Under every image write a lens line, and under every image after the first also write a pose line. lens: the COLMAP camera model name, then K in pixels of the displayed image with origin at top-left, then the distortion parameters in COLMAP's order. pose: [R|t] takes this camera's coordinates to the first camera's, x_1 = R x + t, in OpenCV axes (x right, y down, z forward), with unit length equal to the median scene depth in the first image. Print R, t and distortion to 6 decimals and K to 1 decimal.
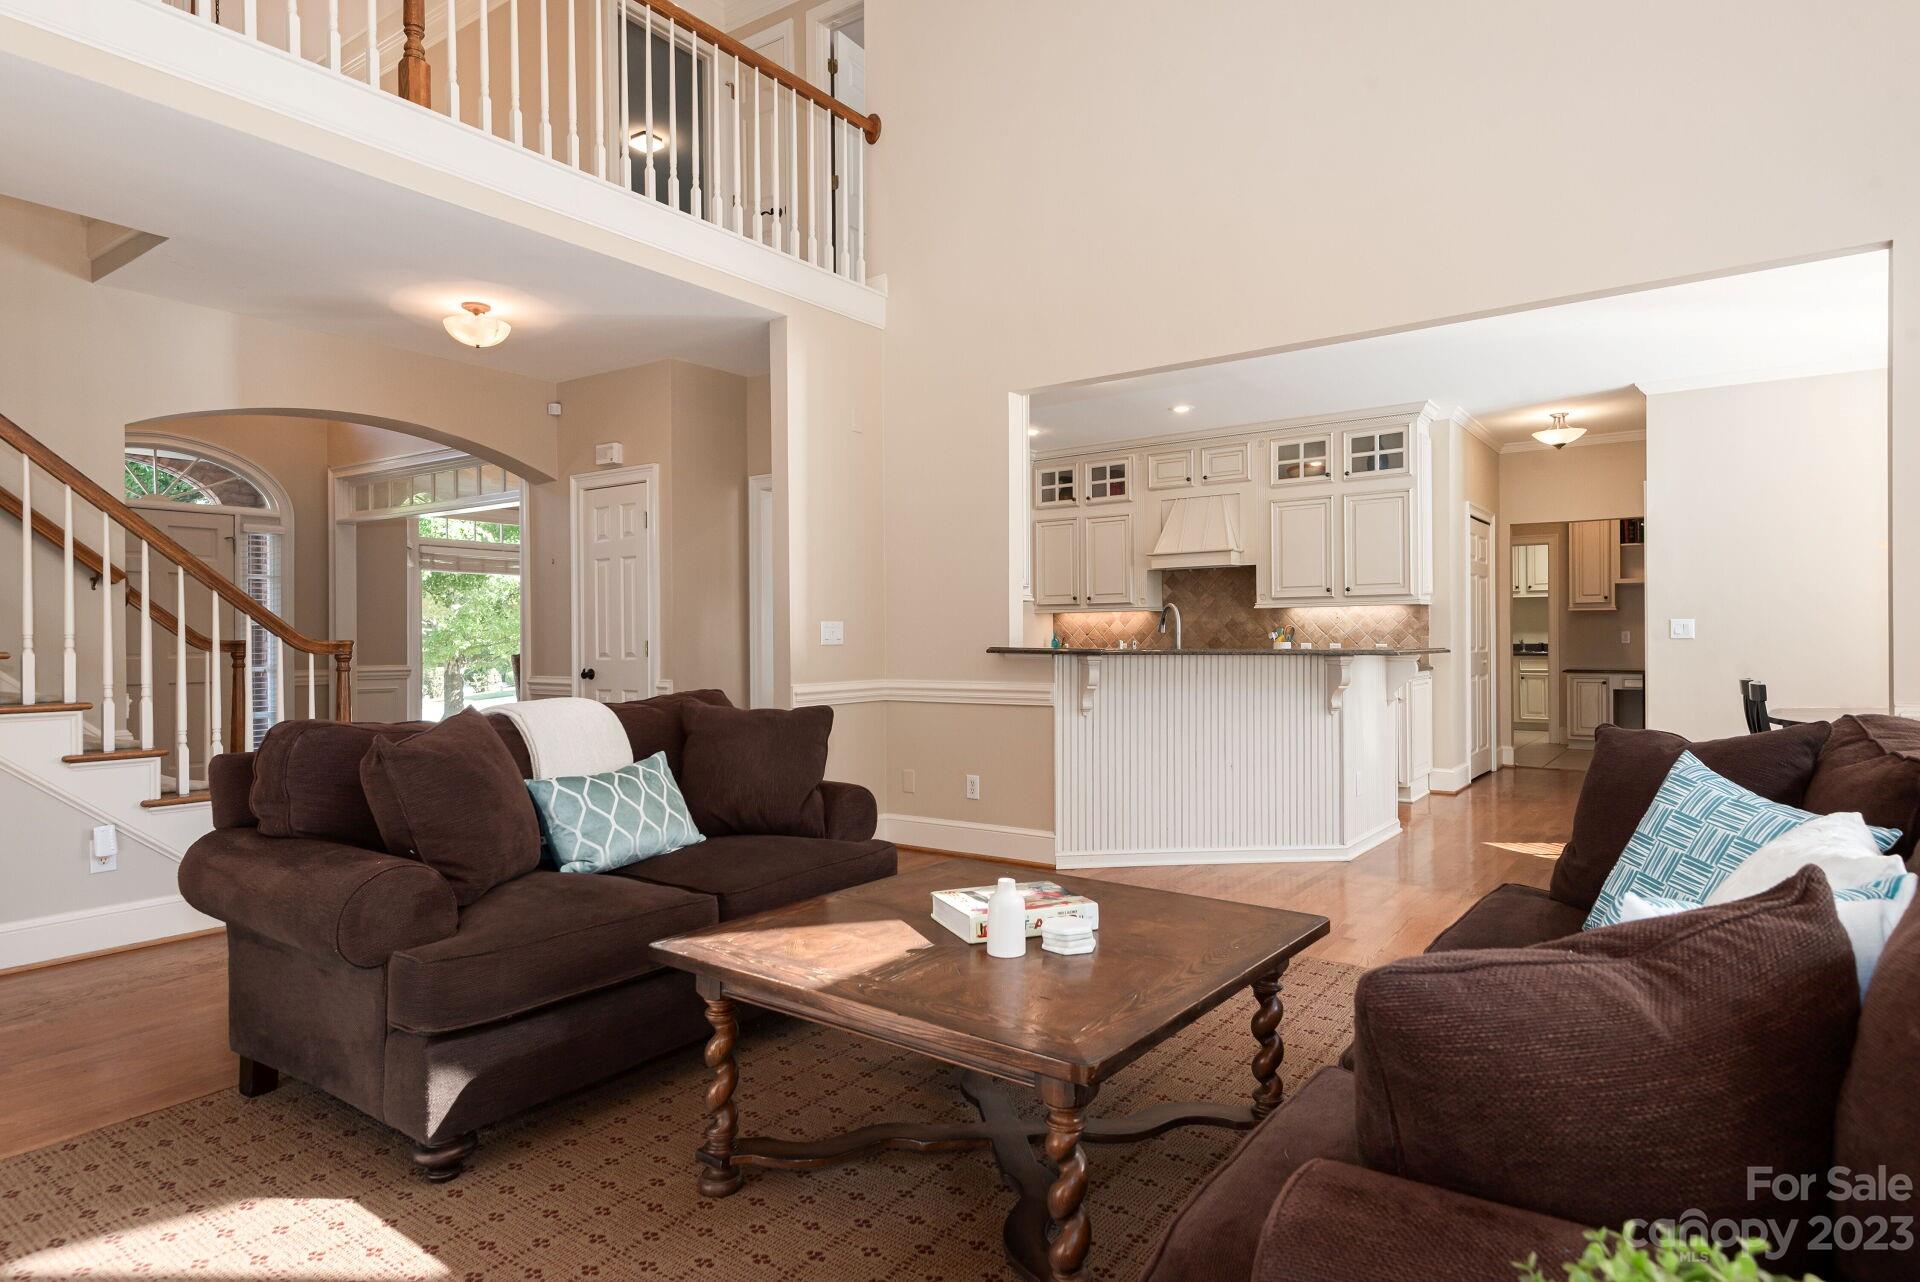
lens RADIAL K [[1078.8, 0, 976.1], [0, 1078.8, 628.0], [0, 0, 1]] dist [0.002380, -0.006638]
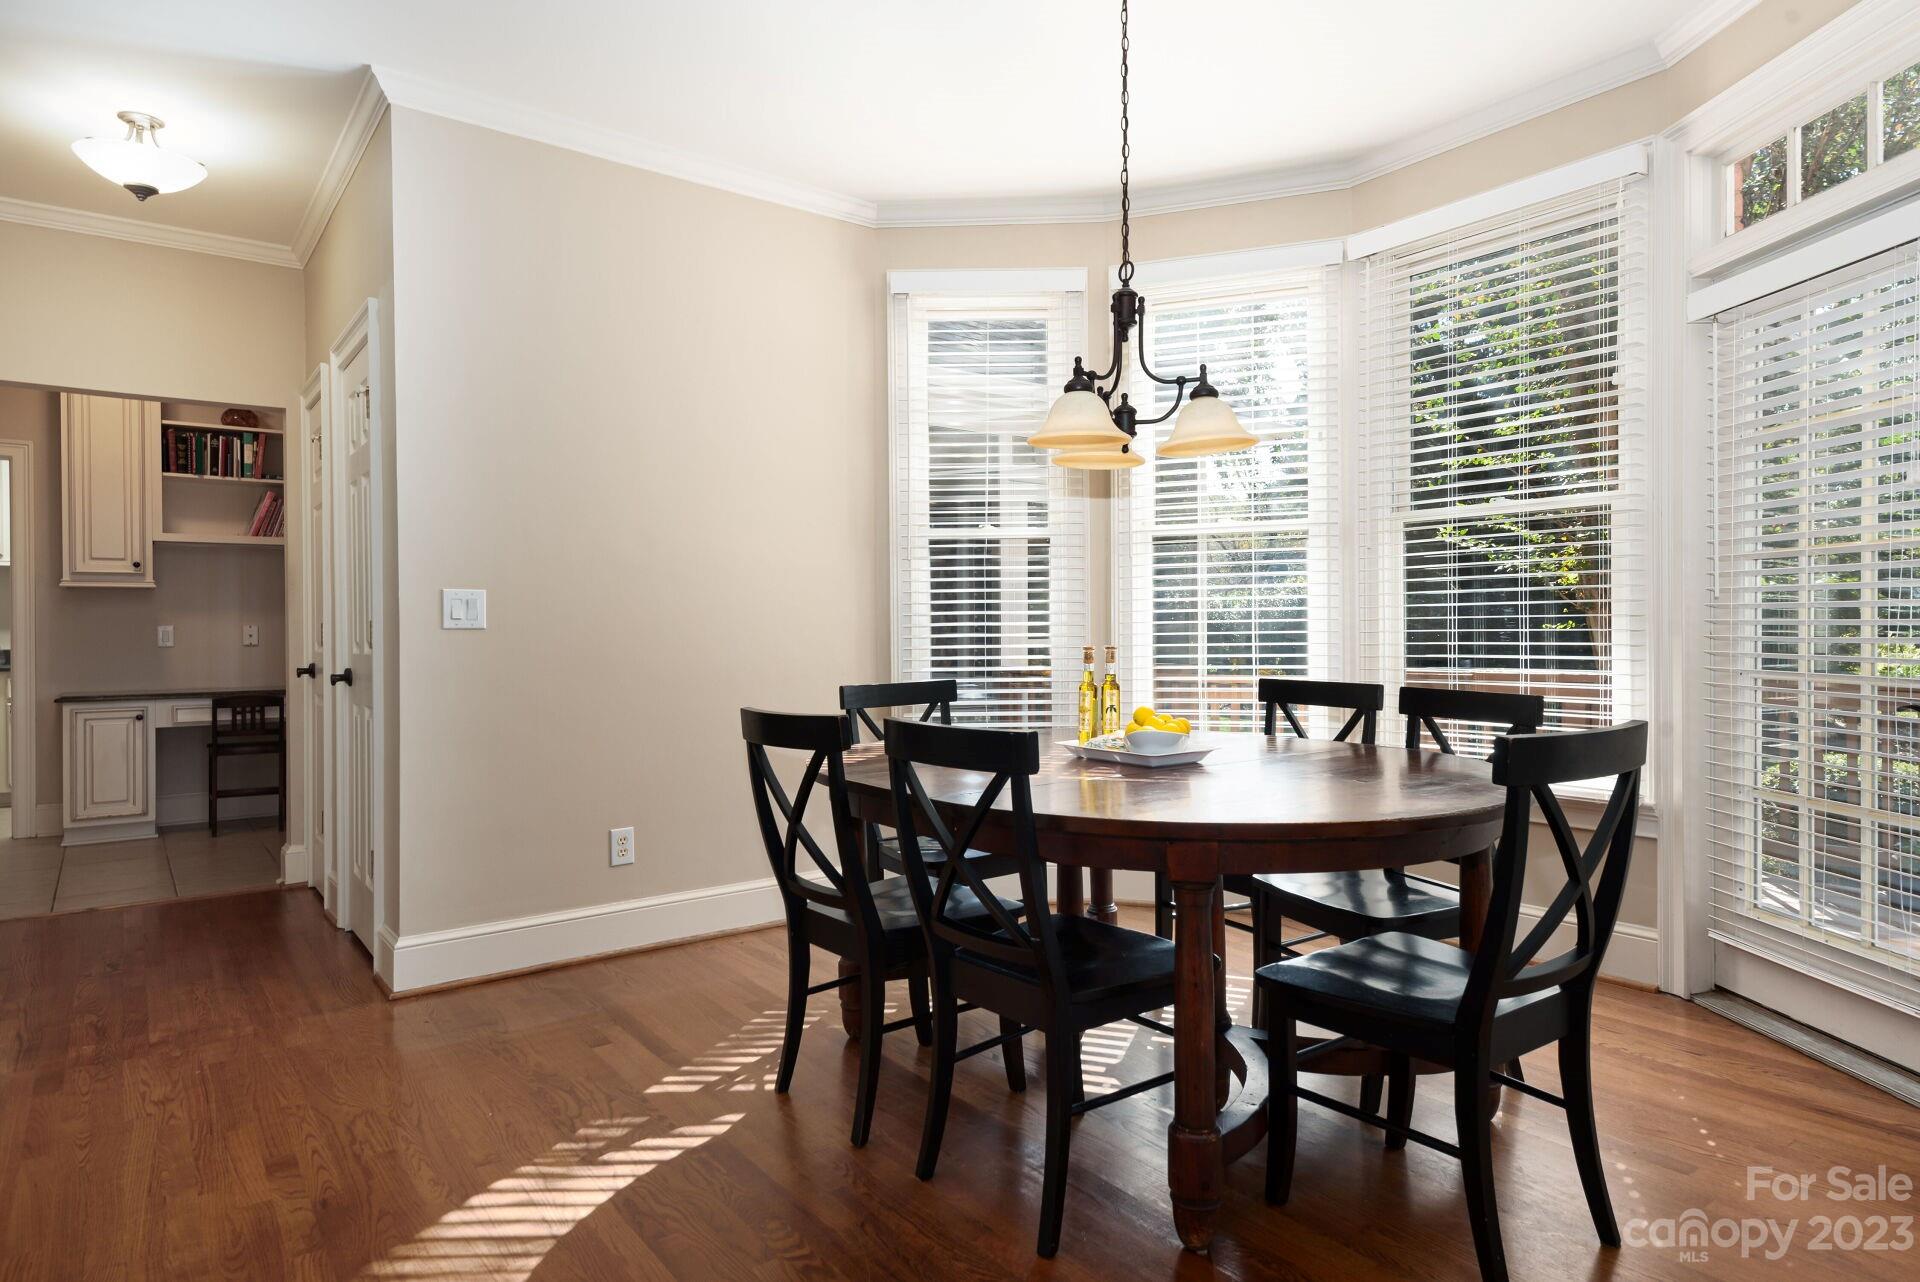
lens RADIAL K [[1078.8, 0, 948.8], [0, 1078.8, 634.6], [0, 0, 1]] dist [0.002380, -0.006638]
pose [[0.283460, 0.002956, 0.958980, 0.218886], [-0.000132, 0.999995, -0.003043, 0.012671], [-0.958984, 0.000736, 0.283459, 0.571266]]
